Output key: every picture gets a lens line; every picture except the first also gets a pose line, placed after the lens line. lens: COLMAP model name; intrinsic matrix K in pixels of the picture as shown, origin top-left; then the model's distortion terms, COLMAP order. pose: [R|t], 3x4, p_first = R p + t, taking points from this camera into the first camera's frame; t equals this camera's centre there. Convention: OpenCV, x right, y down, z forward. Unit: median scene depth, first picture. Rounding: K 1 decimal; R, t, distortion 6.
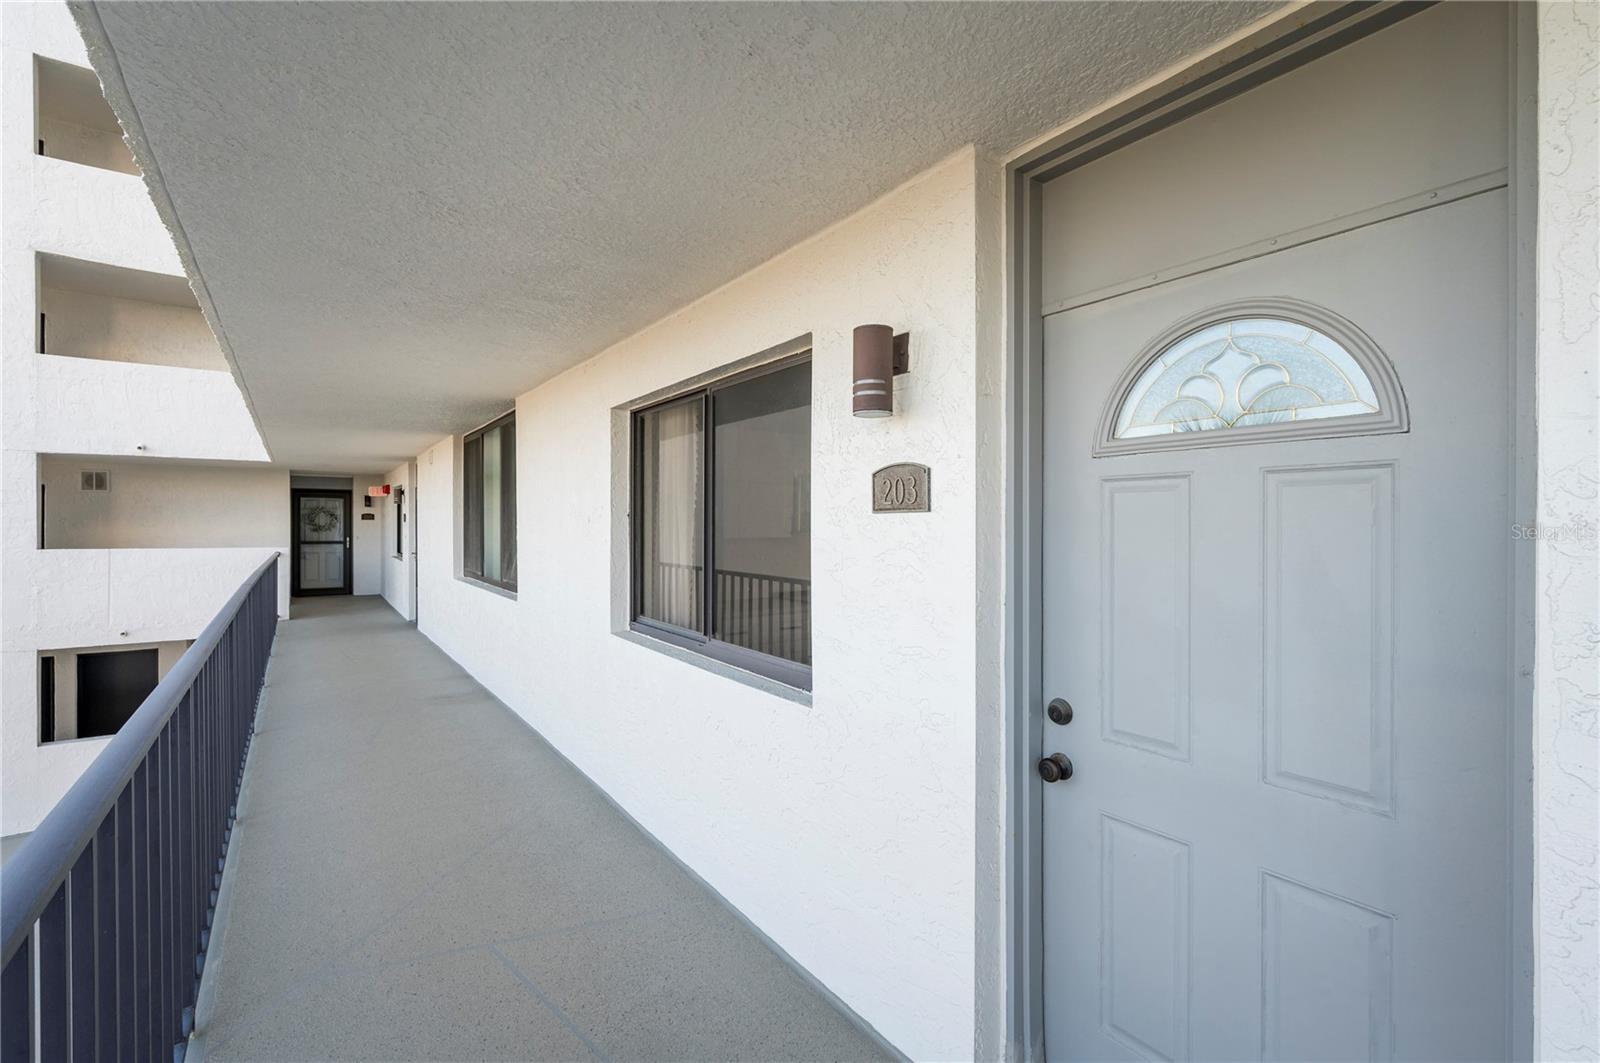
lens RADIAL K [[702.6, 0, 812.6], [0, 702.6, 533.4], [0, 0, 1]] dist [-0.002729, -0.000219]
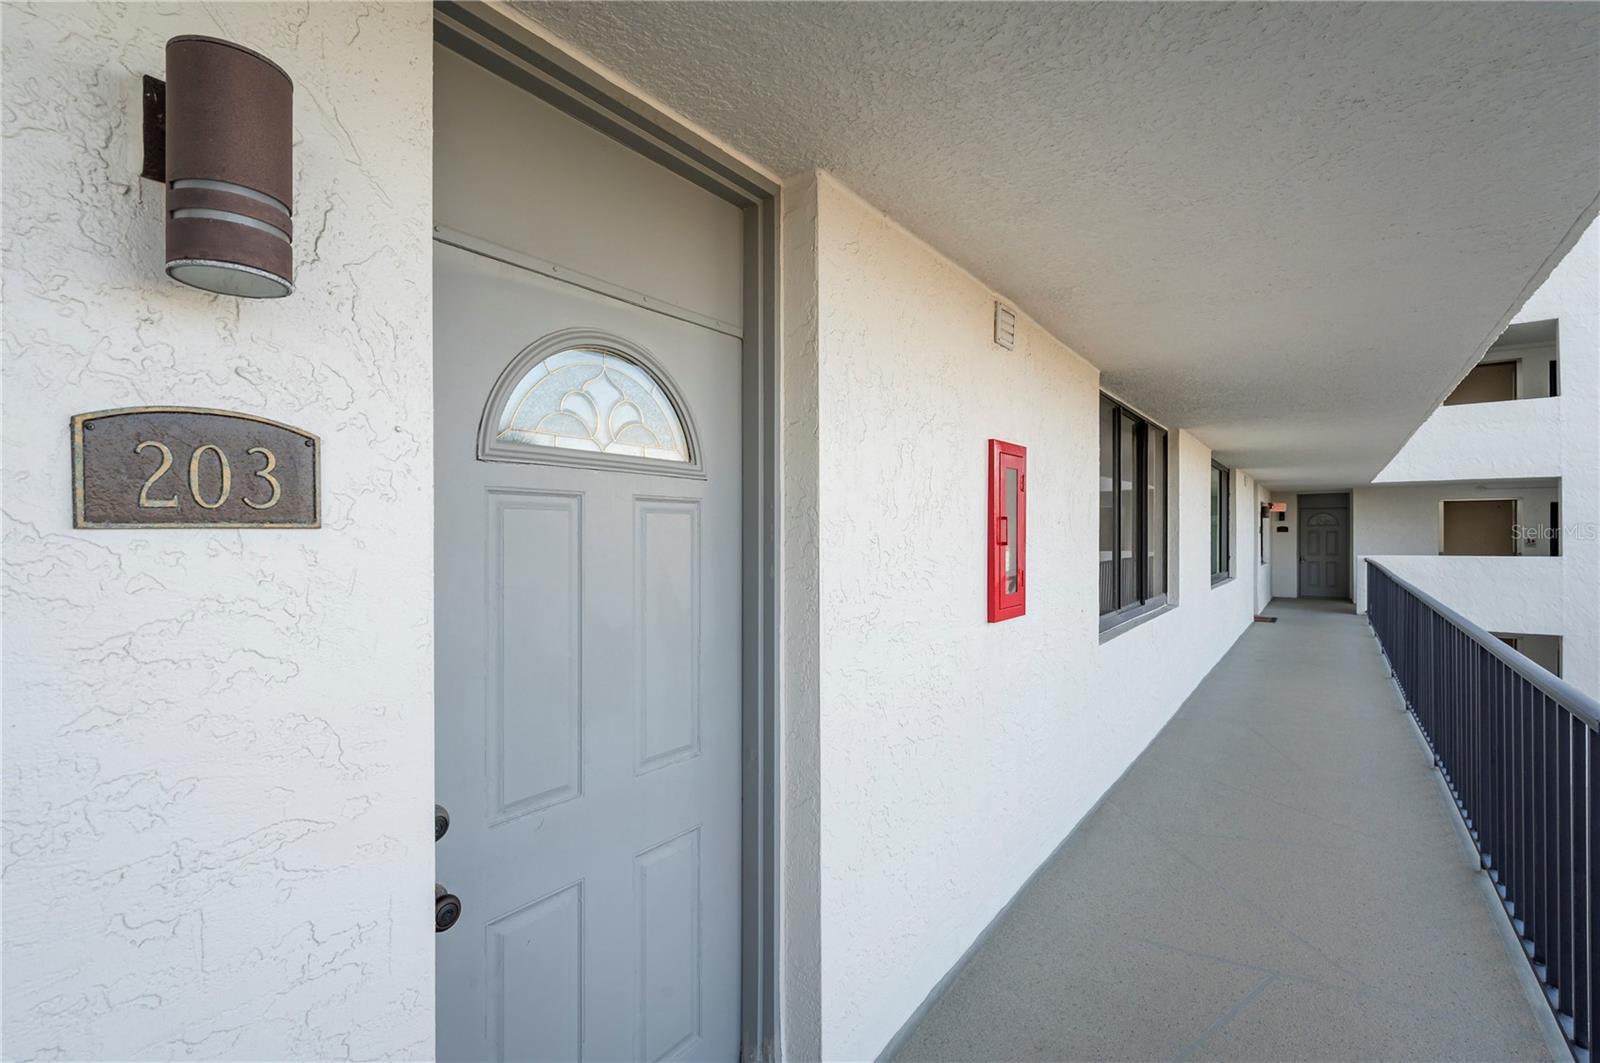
lens RADIAL K [[726.3, 0, 800.0], [0, 726.3, 531.5], [0, 0, 1]] dist [-0.001642, -0.000569]
pose [[-0.304164, -0.002394, 0.952617, -0.485912], [0.005280, 0.999977, 0.004198, -0.035389], [-0.952605, 0.006307, -0.304144, 0.992742]]
